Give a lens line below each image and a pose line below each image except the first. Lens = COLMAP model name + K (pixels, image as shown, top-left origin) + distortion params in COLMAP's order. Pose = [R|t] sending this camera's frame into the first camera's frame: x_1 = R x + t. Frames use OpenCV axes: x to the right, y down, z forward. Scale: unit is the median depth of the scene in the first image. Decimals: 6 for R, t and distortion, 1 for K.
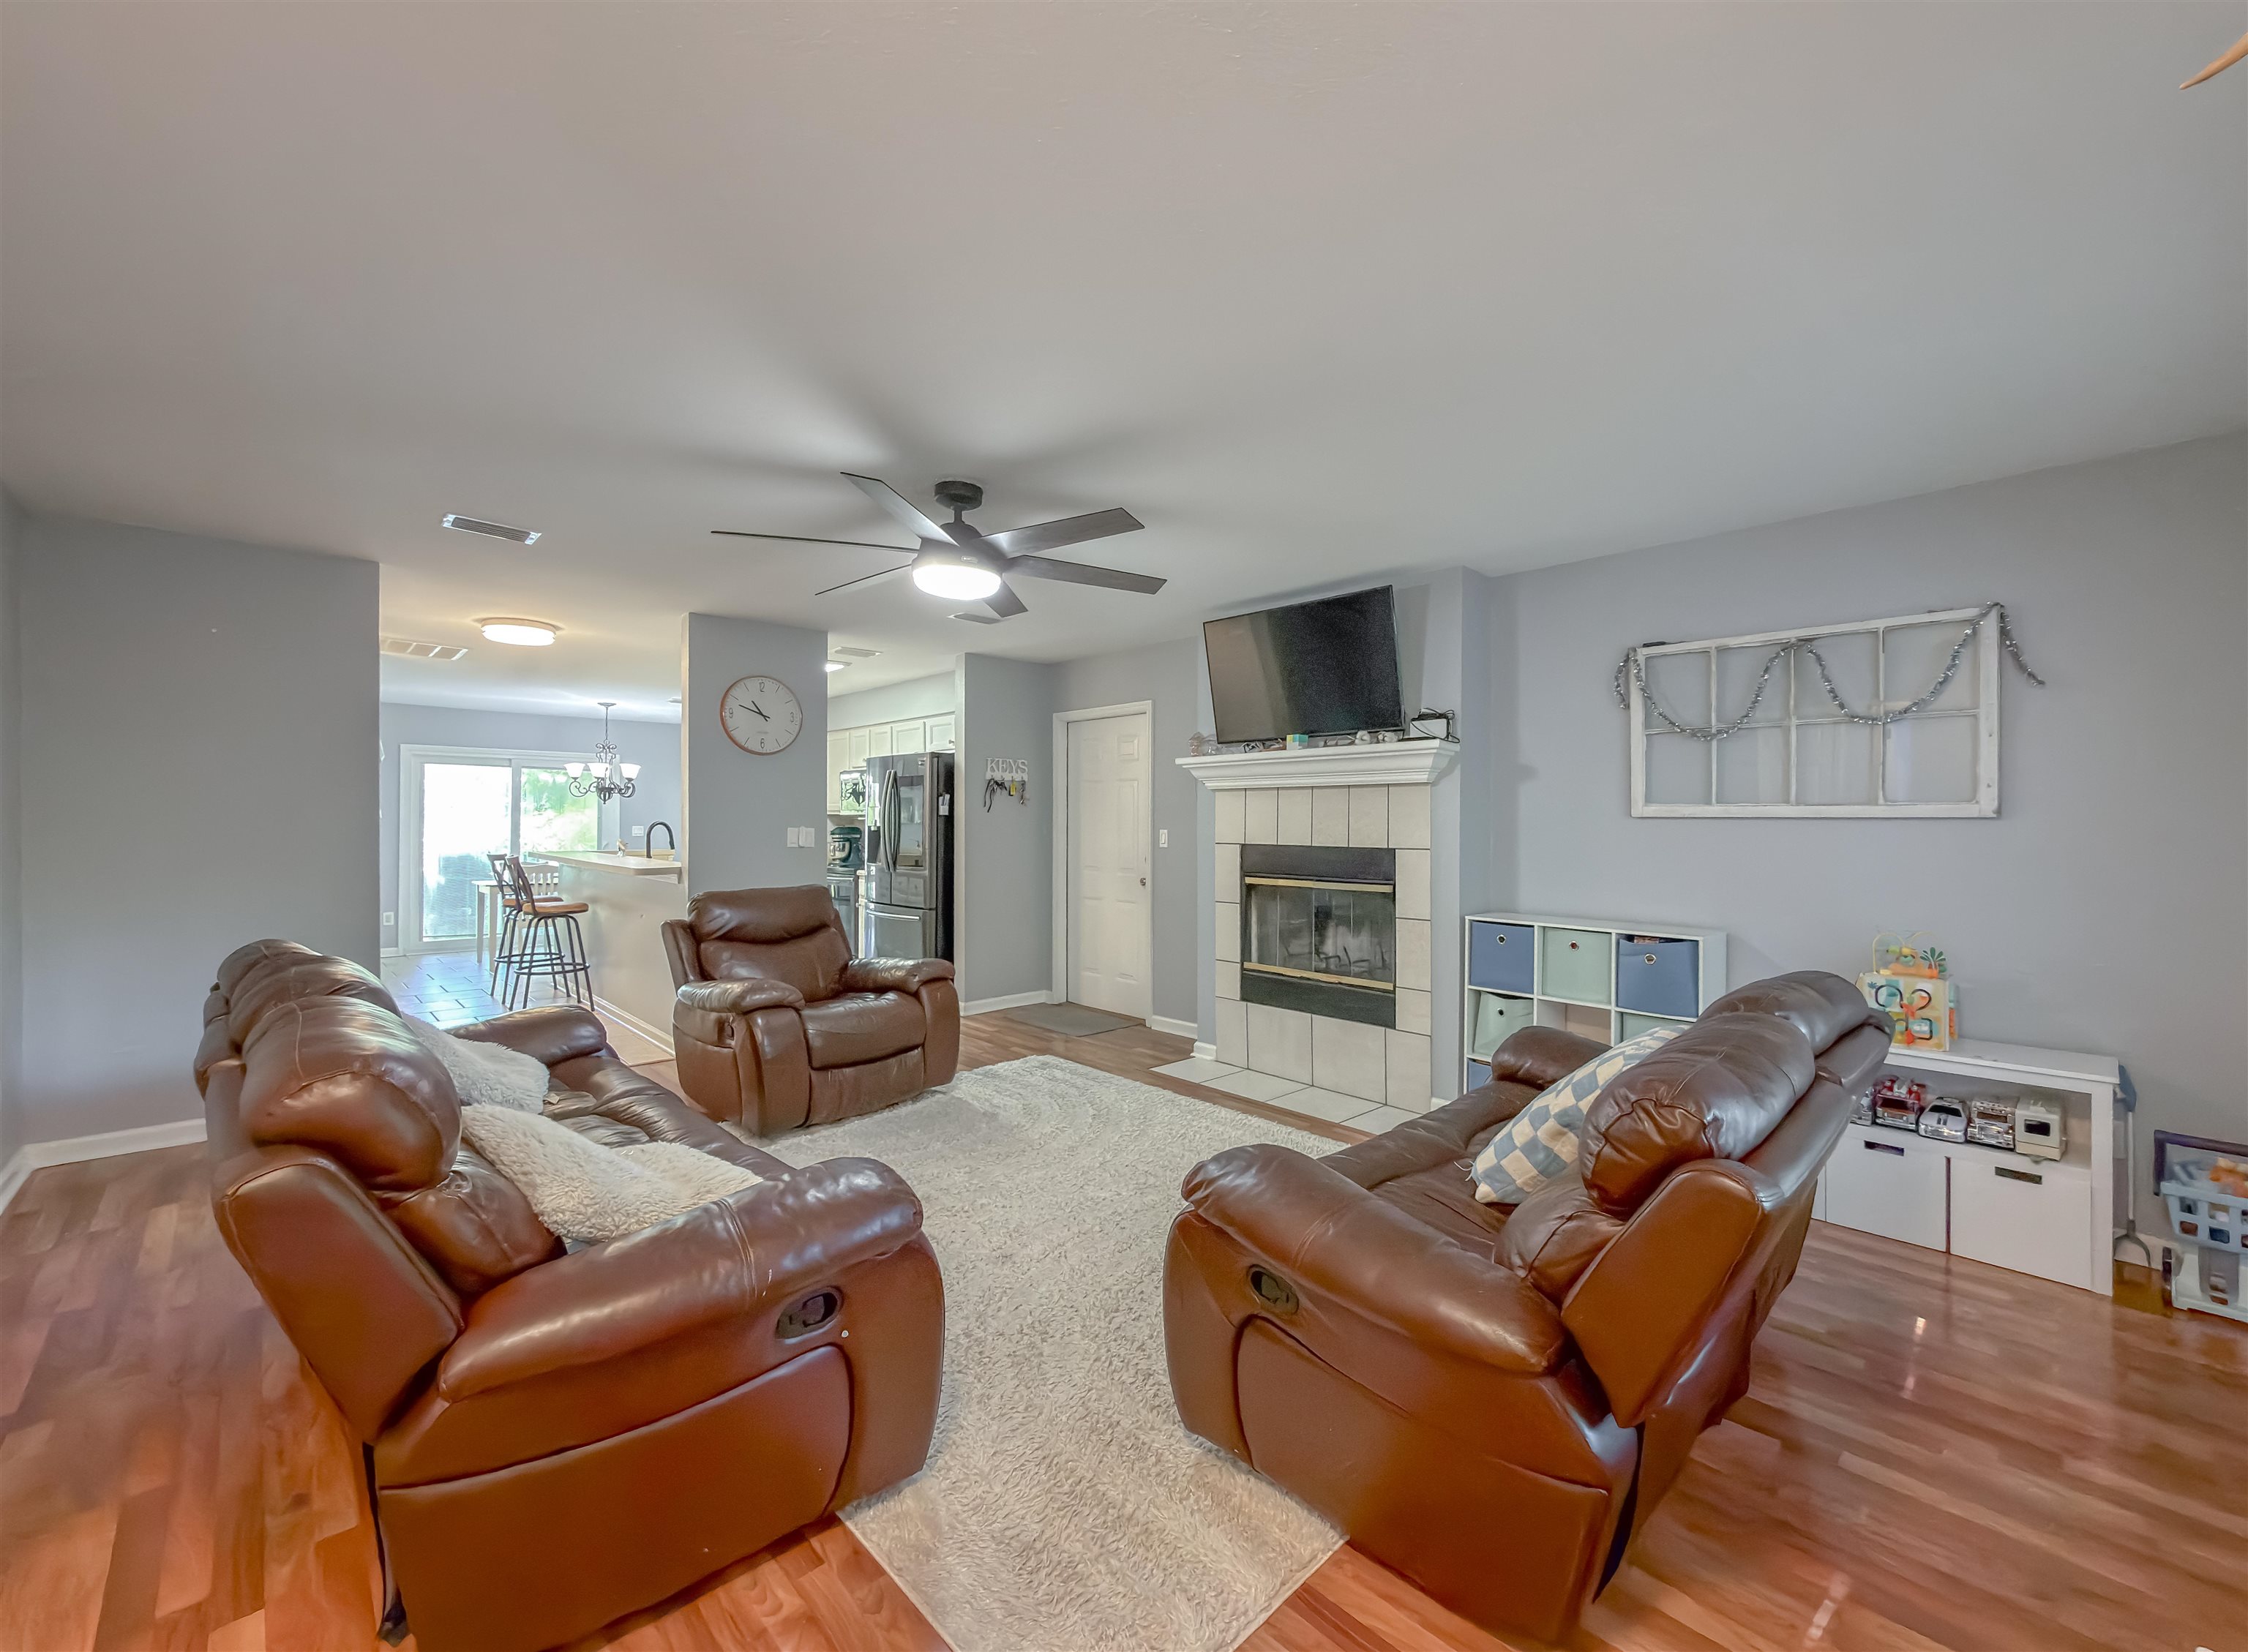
lens RADIAL K [[940.7, 0, 1115.9], [0, 940.7, 822.6], [0, 0, 1]] dist [-0.001495, -0.000010]
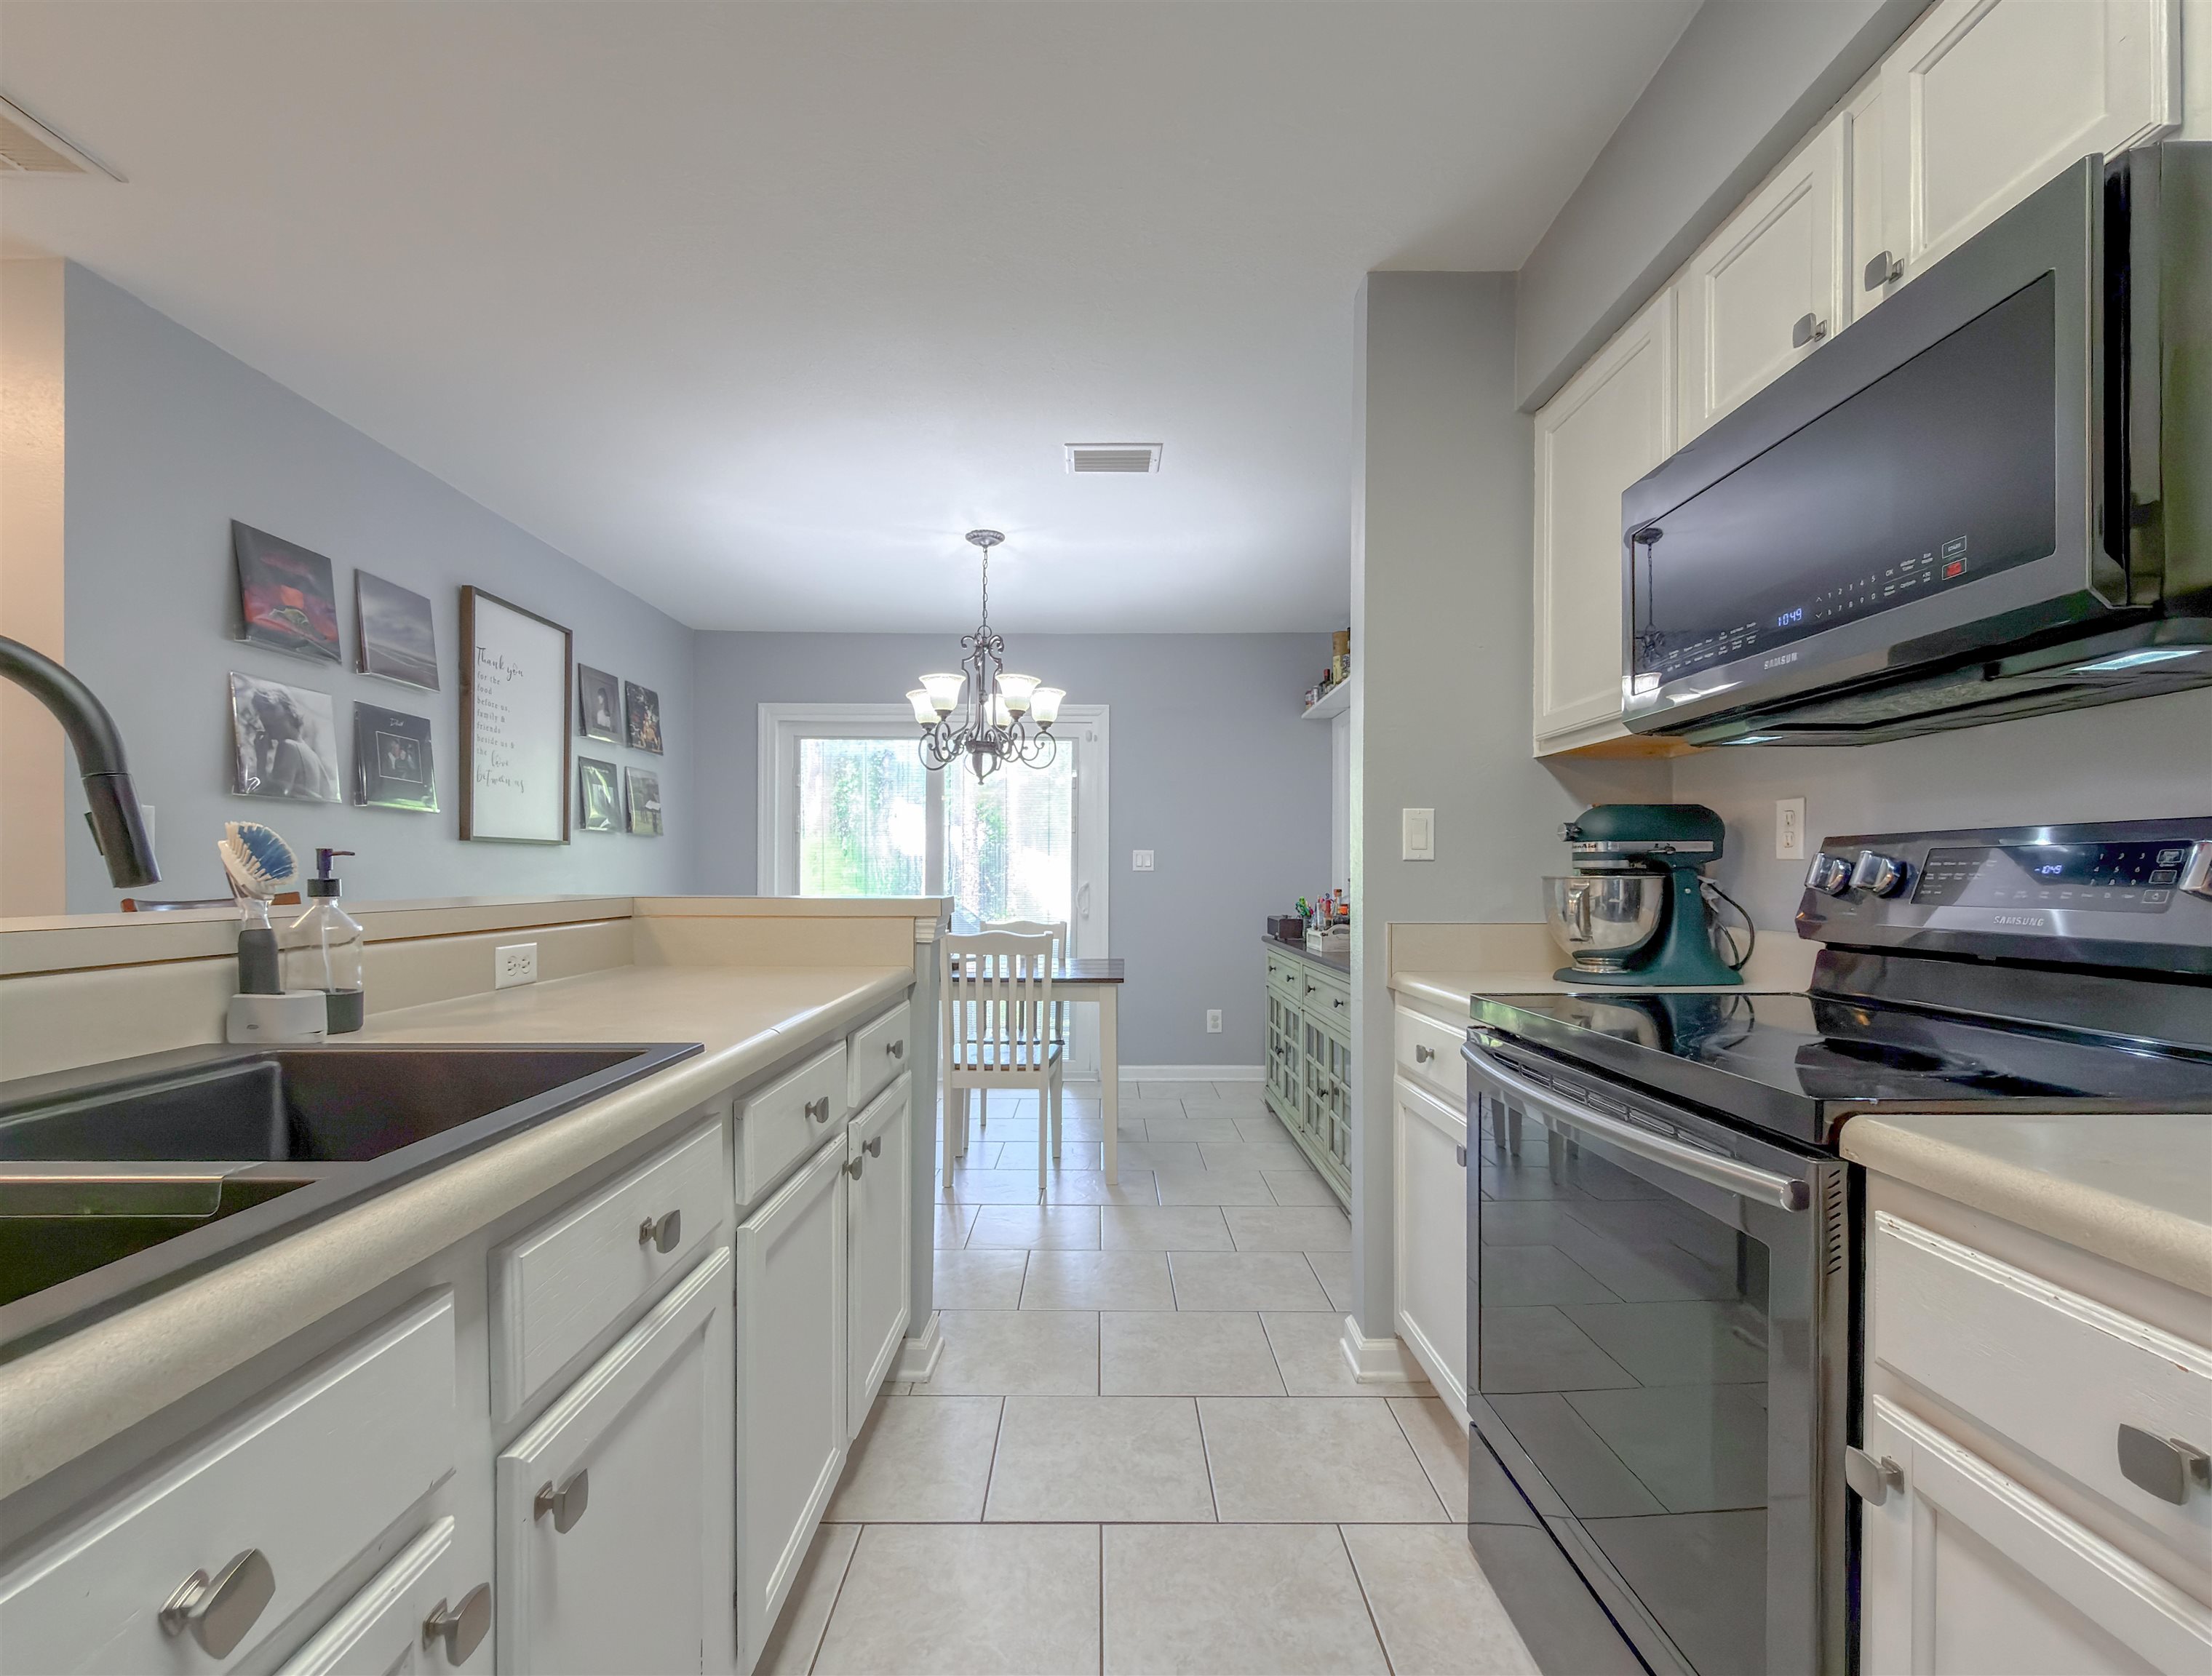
lens RADIAL K [[983.8, 0, 1107.1], [0, 983.8, 878.6], [0, 0, 1]] dist [-0.000368, -0.000036]
pose [[0.747749, 0.004063, -0.663969, -0.399146], [-0.003395, 0.999992, 0.002296, 0.036965], [0.663972, 0.000538, 0.747757, 1.306669]]
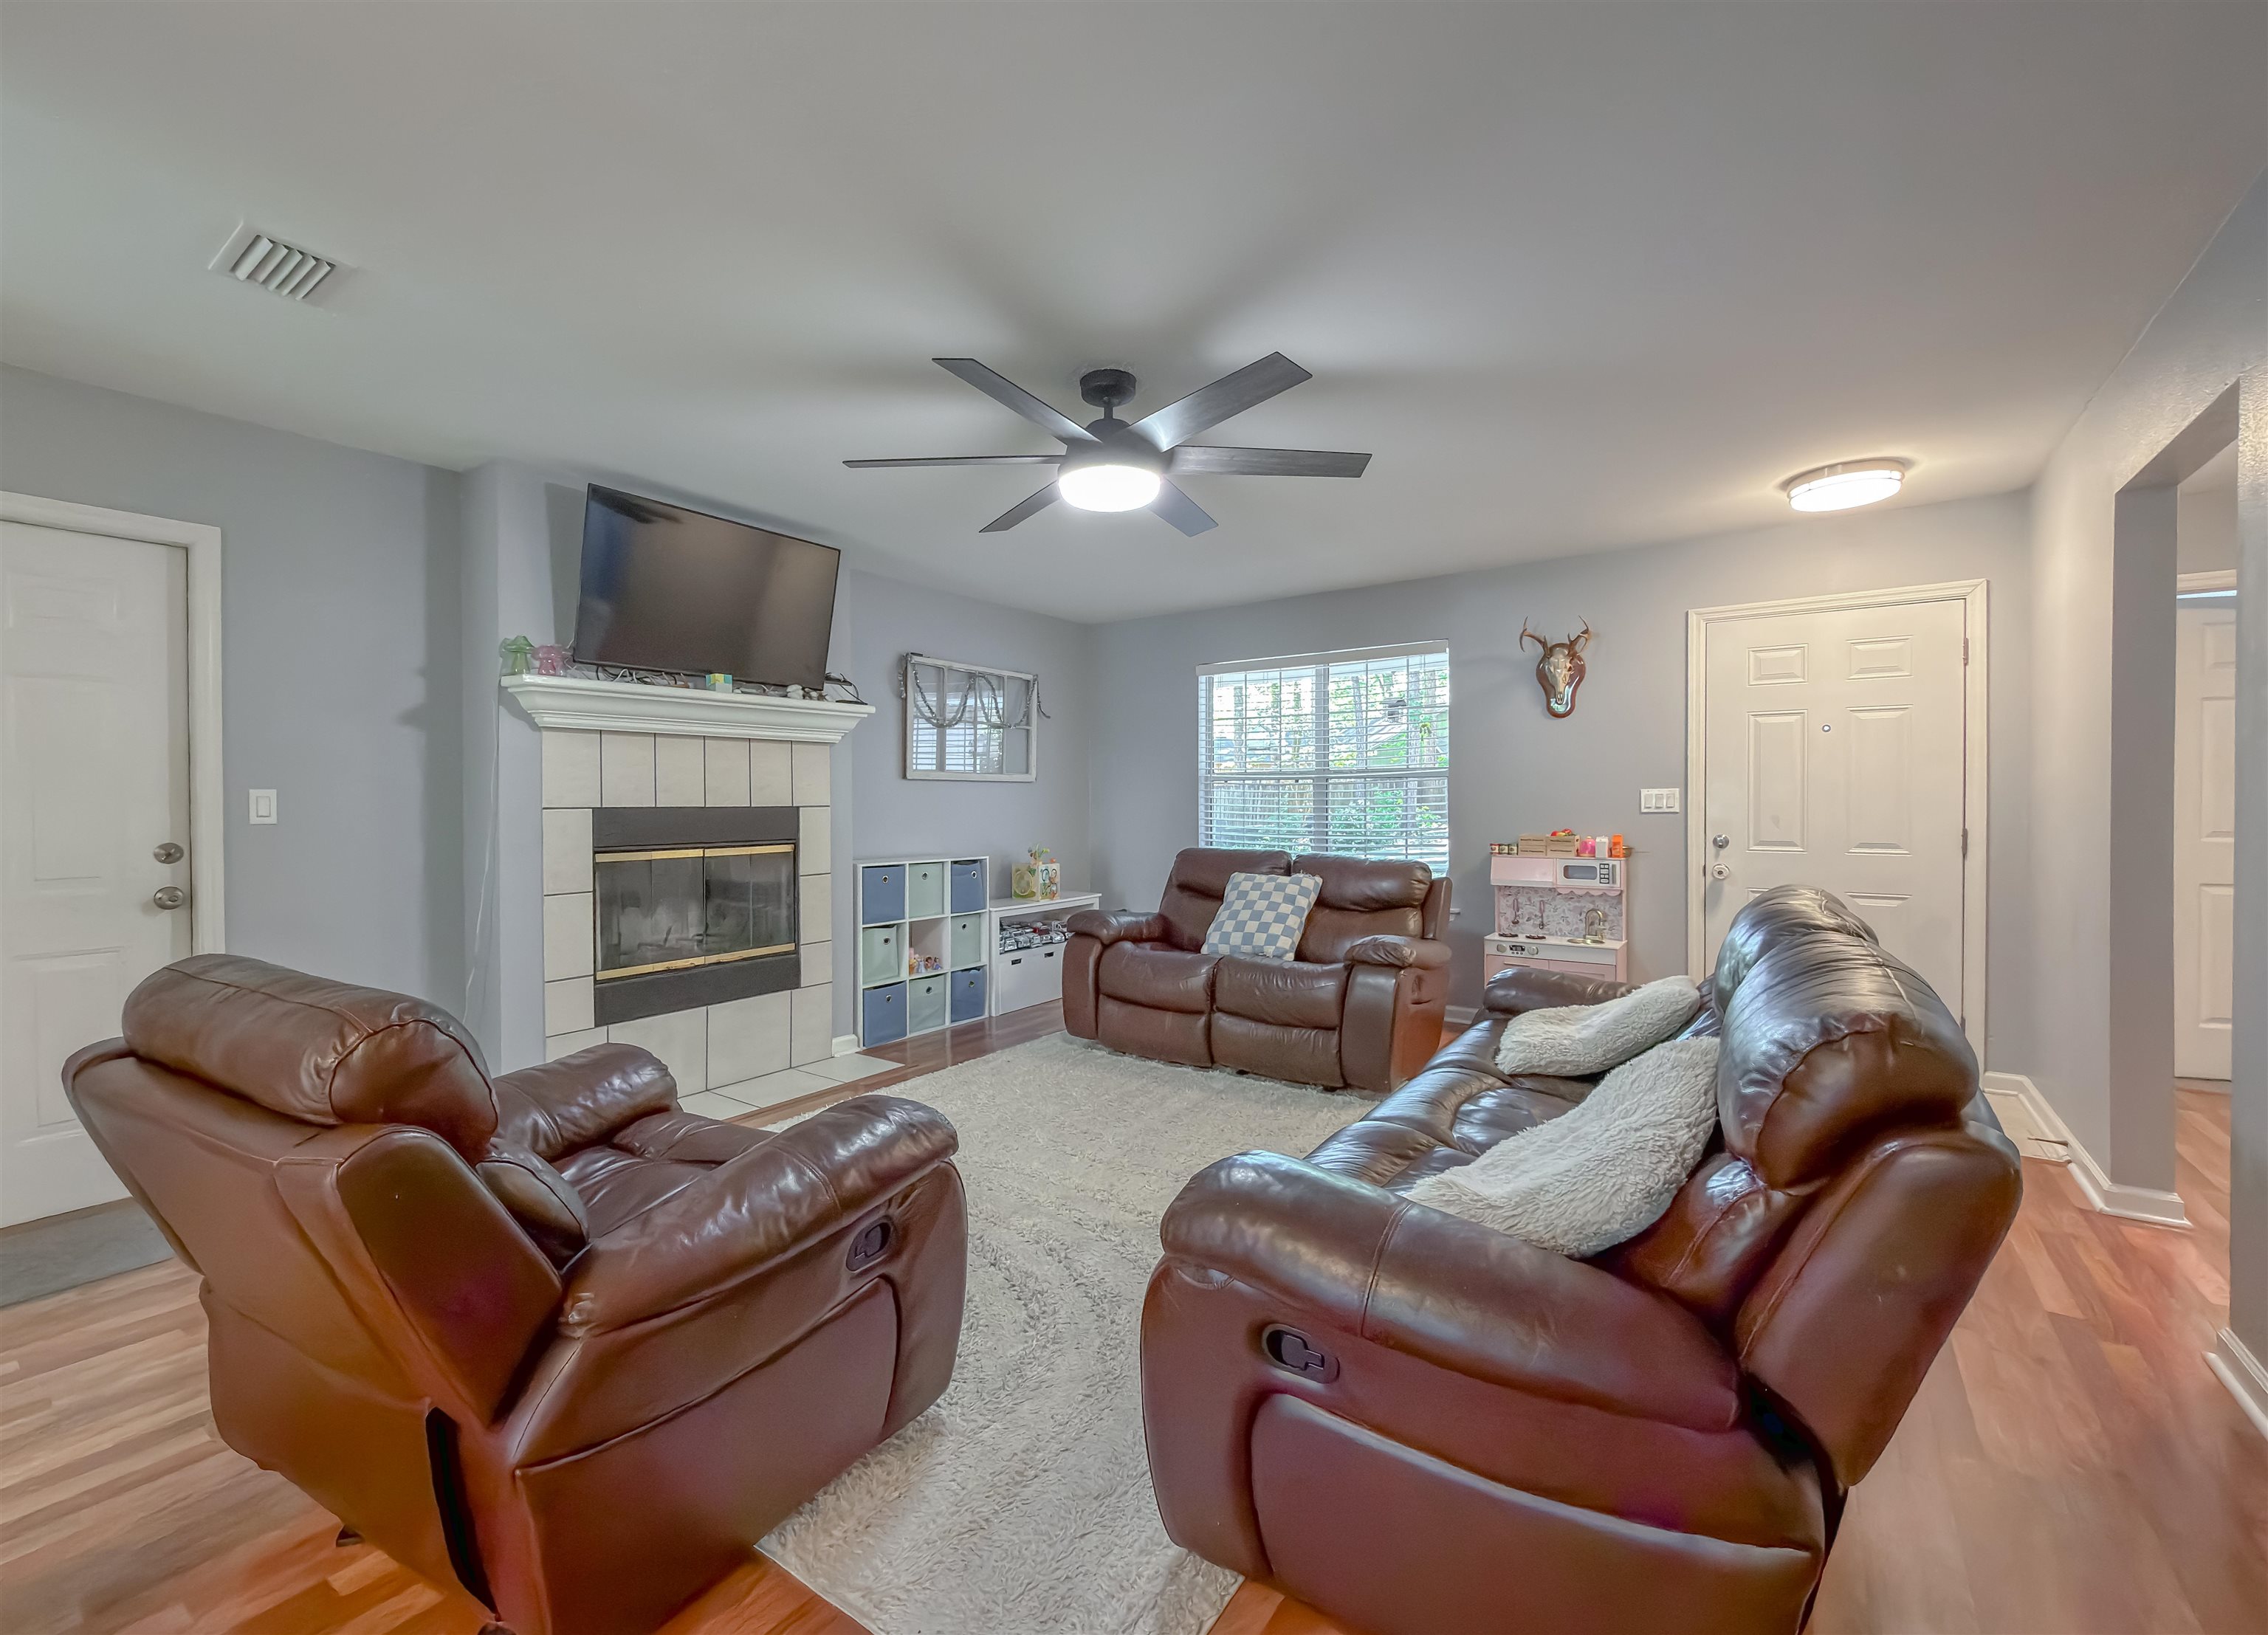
lens RADIAL K [[995.1, 0, 1134.0], [0, 995.1, 817.5], [0, 0, 1]] dist [-0.000745, -0.000137]
pose [[-0.238492, -0.021916, 0.970897, -0.692712], [0.003114, 0.999723, 0.023332, 0.013217], [-0.971140, 0.008588, -0.238358, 0.774561]]
